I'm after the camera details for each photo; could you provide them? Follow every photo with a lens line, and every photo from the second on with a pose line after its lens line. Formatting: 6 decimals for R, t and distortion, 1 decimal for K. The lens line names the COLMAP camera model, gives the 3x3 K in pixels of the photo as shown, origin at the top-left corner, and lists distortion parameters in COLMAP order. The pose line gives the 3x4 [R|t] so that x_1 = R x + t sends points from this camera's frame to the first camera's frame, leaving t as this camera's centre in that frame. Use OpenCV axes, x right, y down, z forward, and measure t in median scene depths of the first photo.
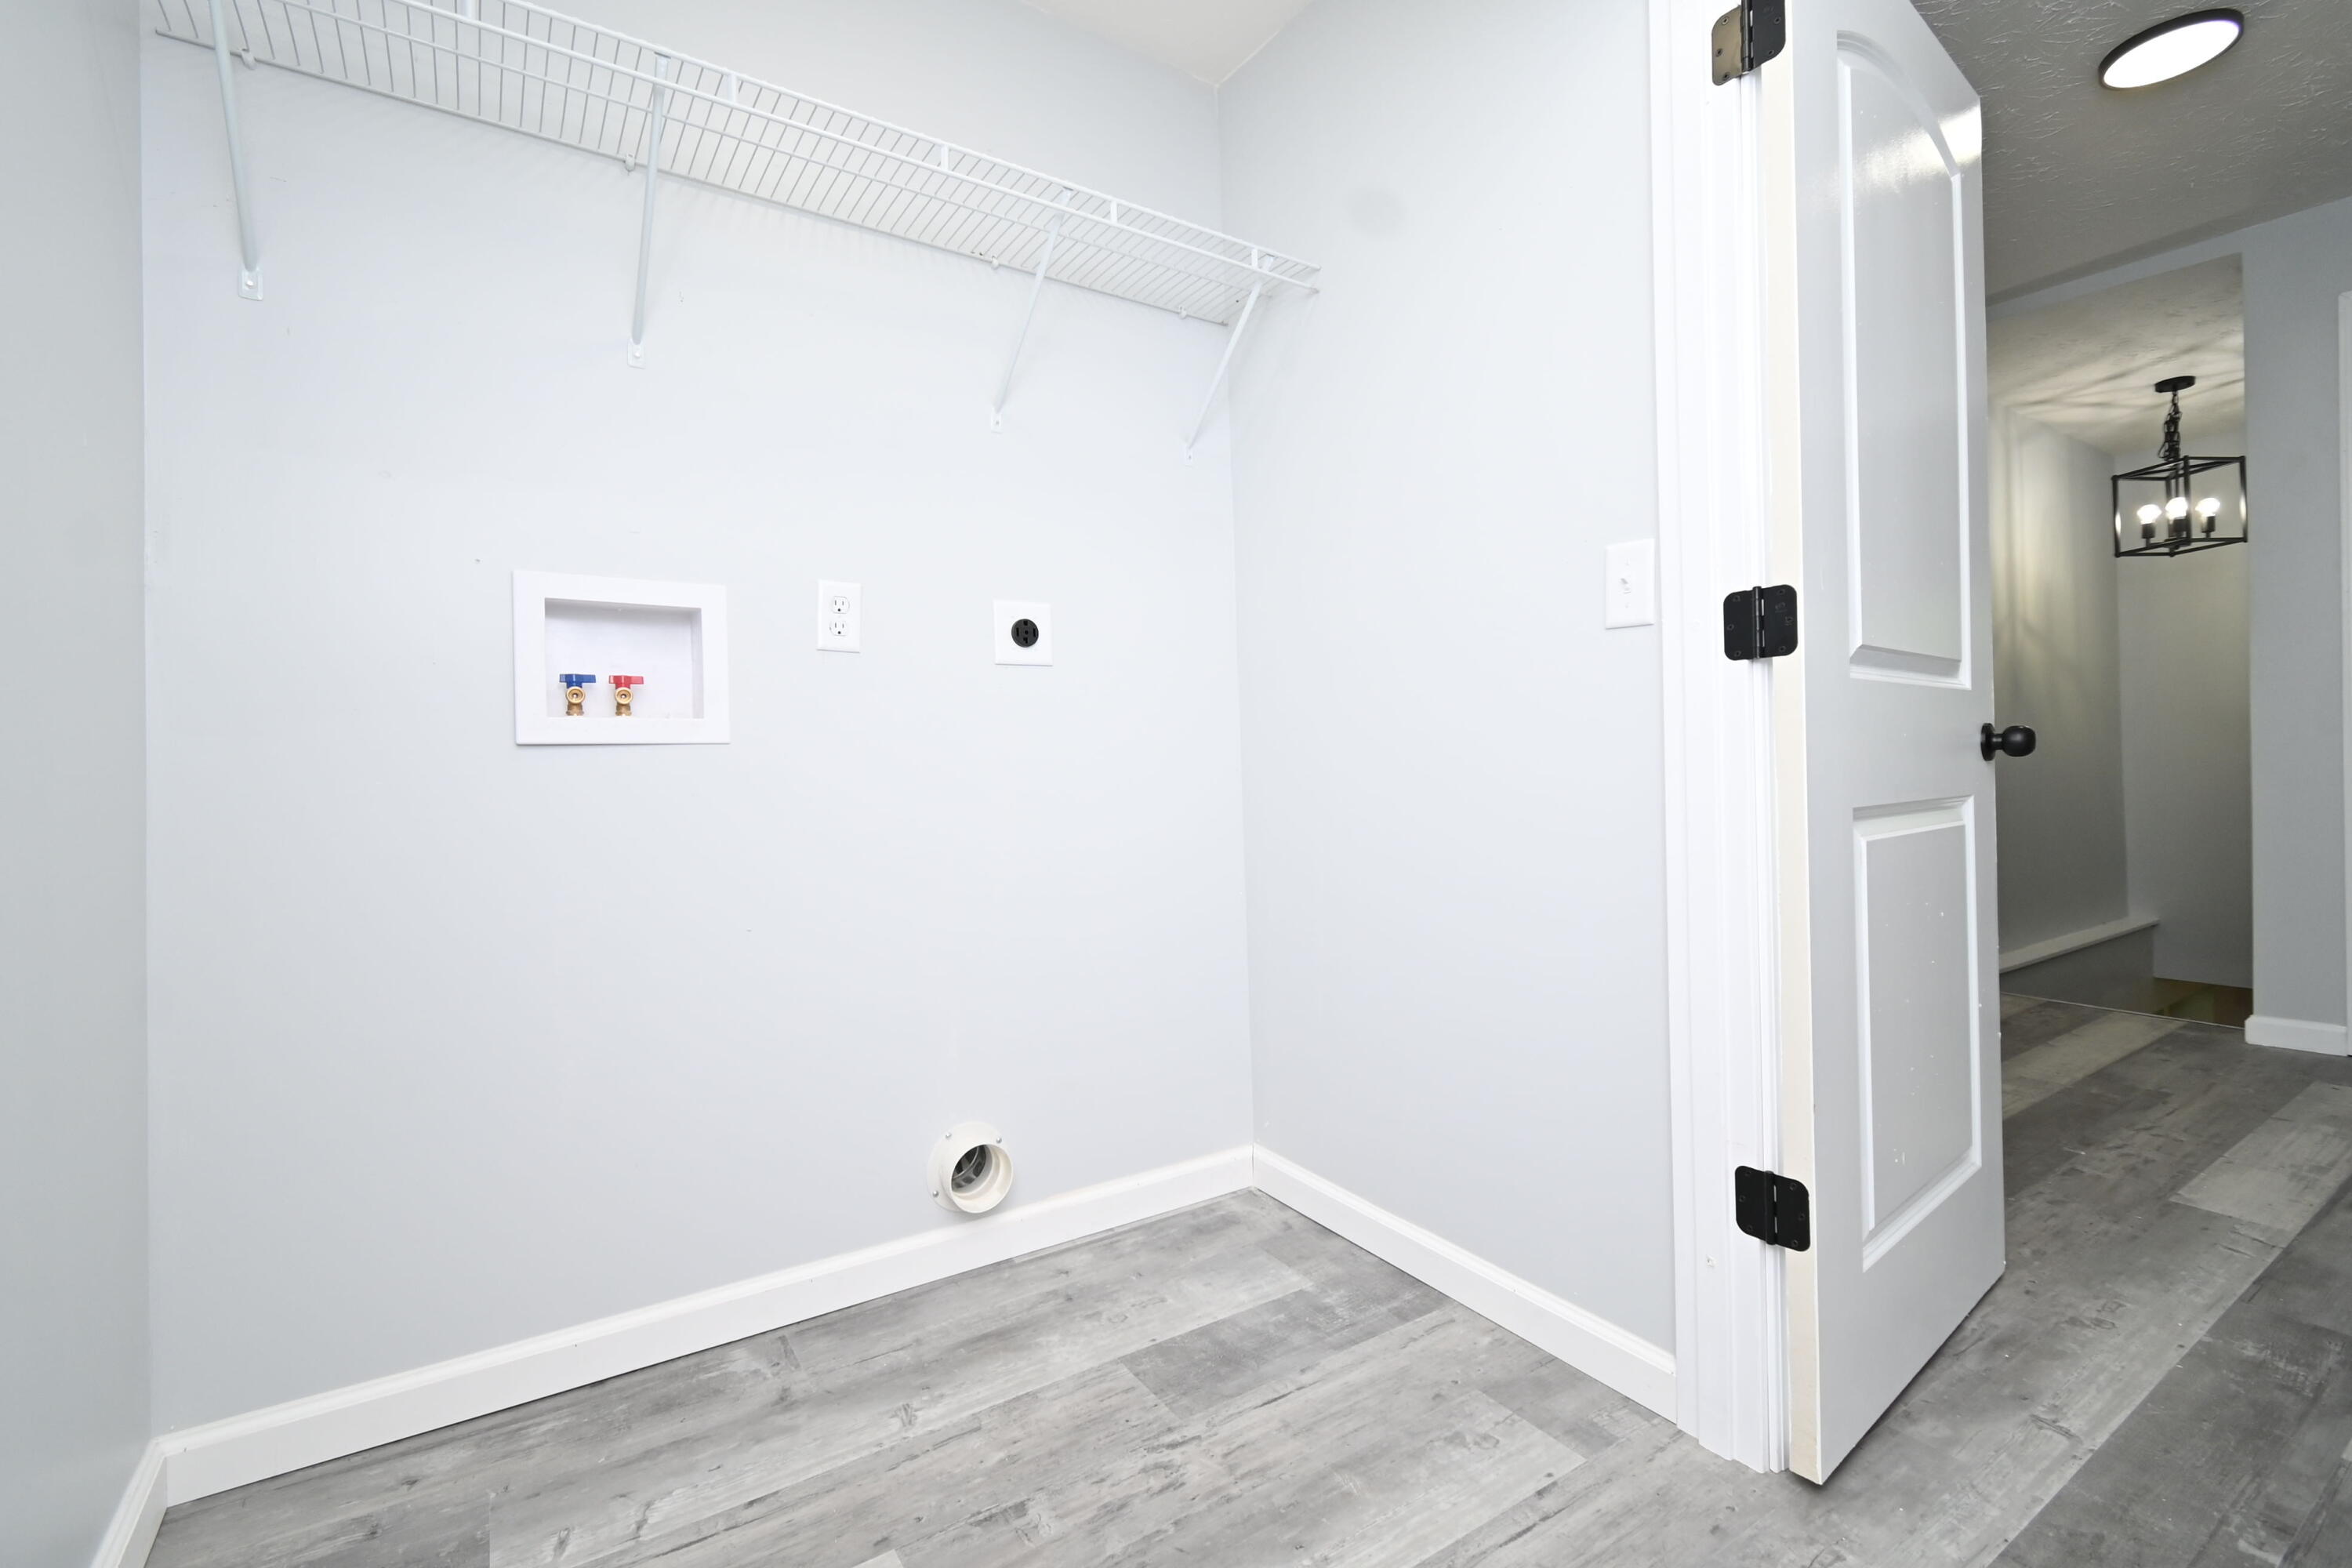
lens RADIAL K [[1043.5, 0, 1161.4], [0, 1043.5, 774.1], [0, 0, 1]] dist [0.001388, -0.000113]
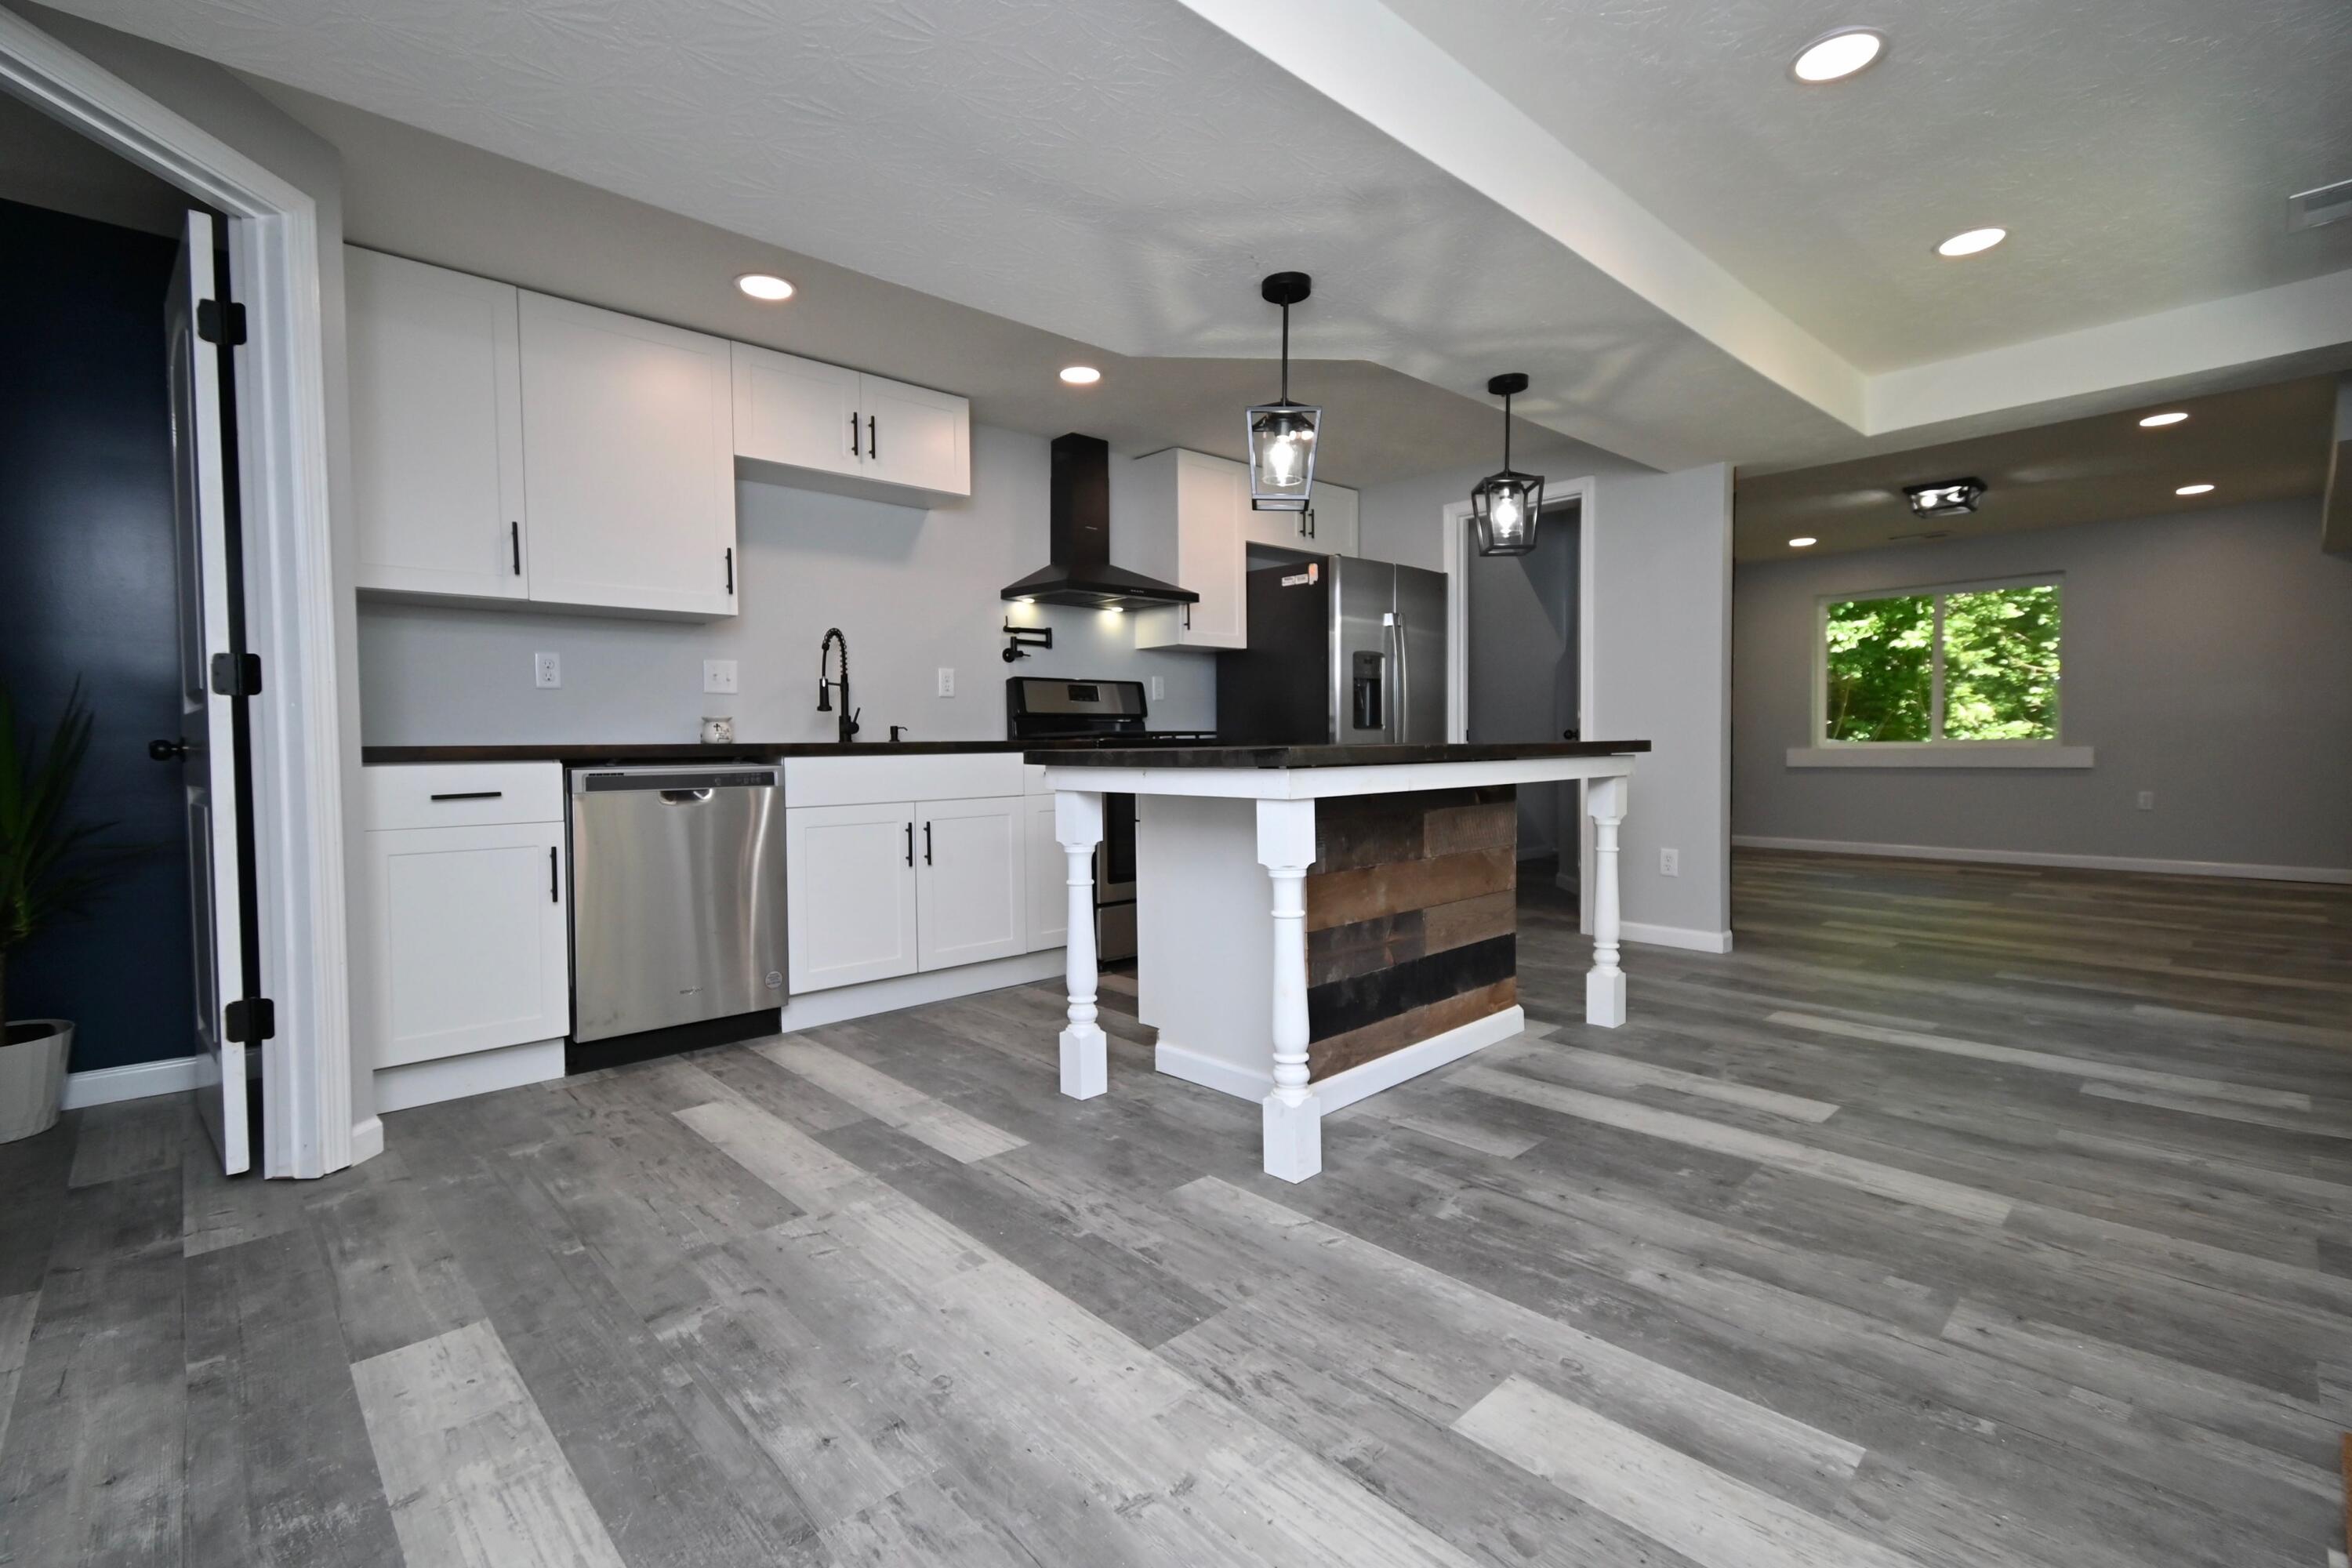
lens RADIAL K [[1043.5, 0, 1161.4], [0, 1043.5, 774.1], [0, 0, 1]] dist [0.001388, -0.000113]
pose [[-0.177344, -0.003629, 0.984142, 0.021110], [0.027474, 0.999585, 0.008637, -0.012181], [-0.983765, 0.028570, -0.177171, 0.747349]]
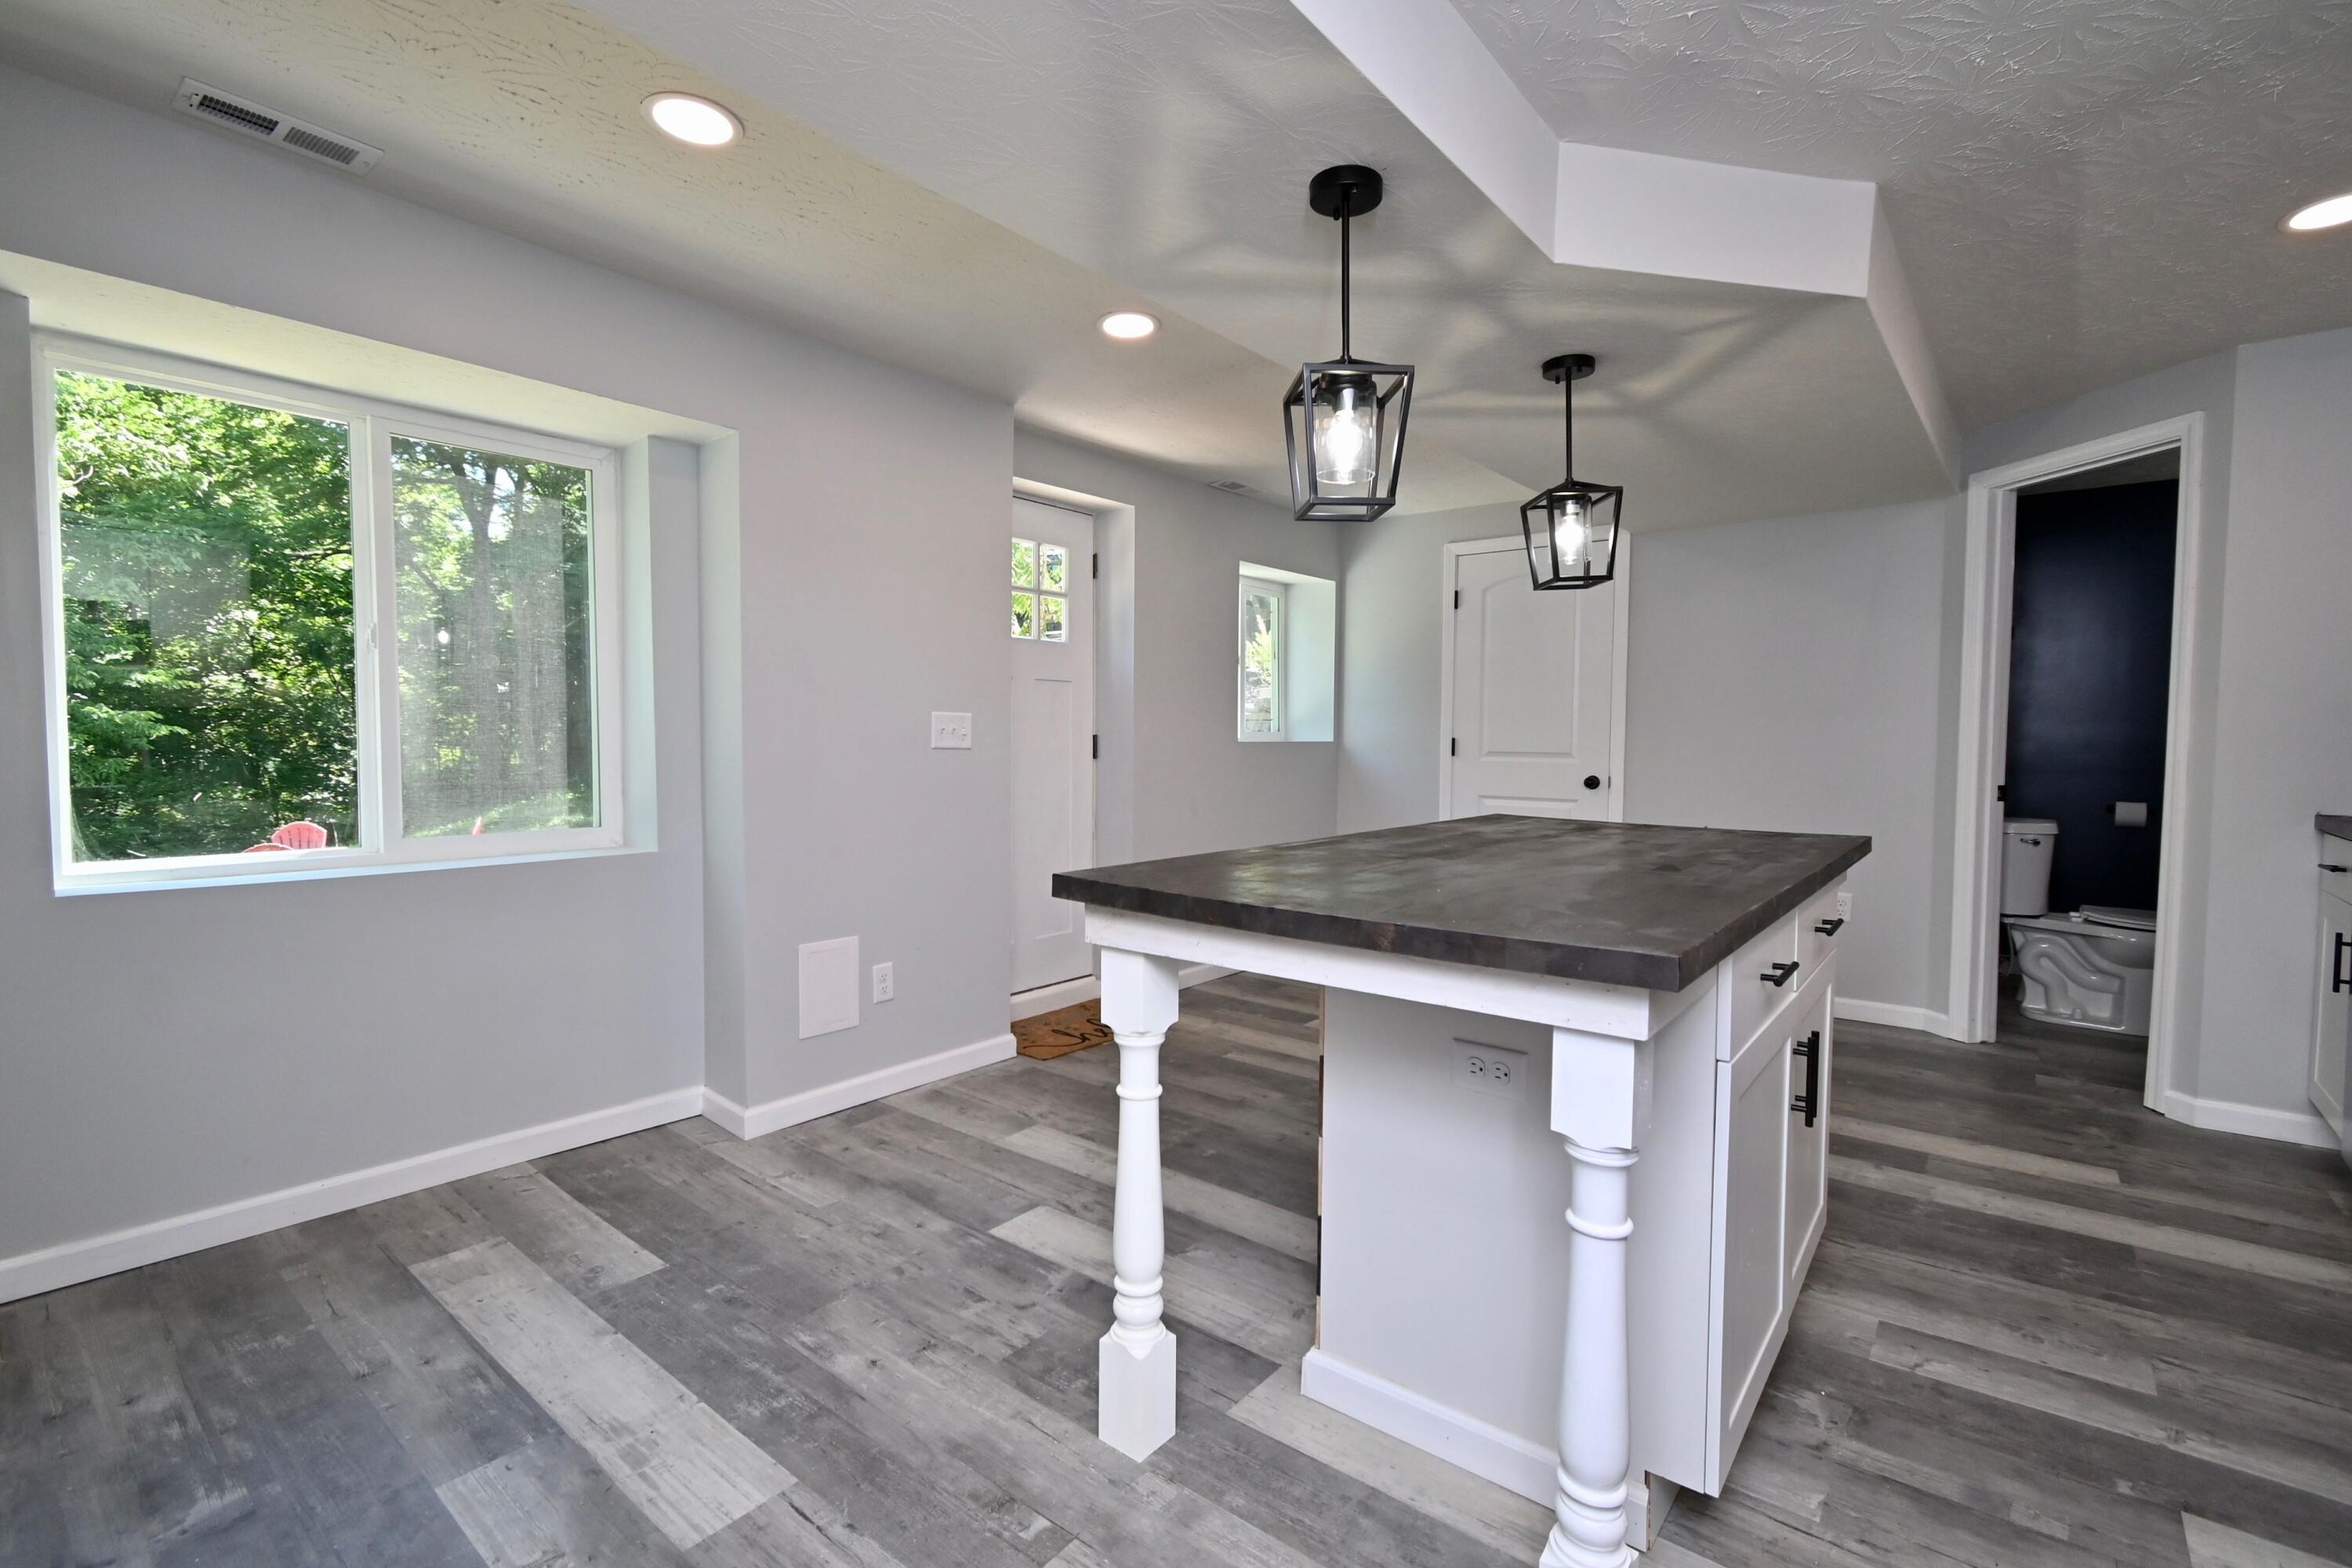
lens RADIAL K [[1040.2, 0, 1176.0], [0, 1040.2, 784.0], [0, 0, 1]] dist [0.002355, -0.000490]
pose [[0.308047, 0.075207, -0.948394, 1.381757], [-0.027048, 0.997160, 0.070289, -0.101090], [0.950986, 0.004000, 0.309207, 0.022399]]
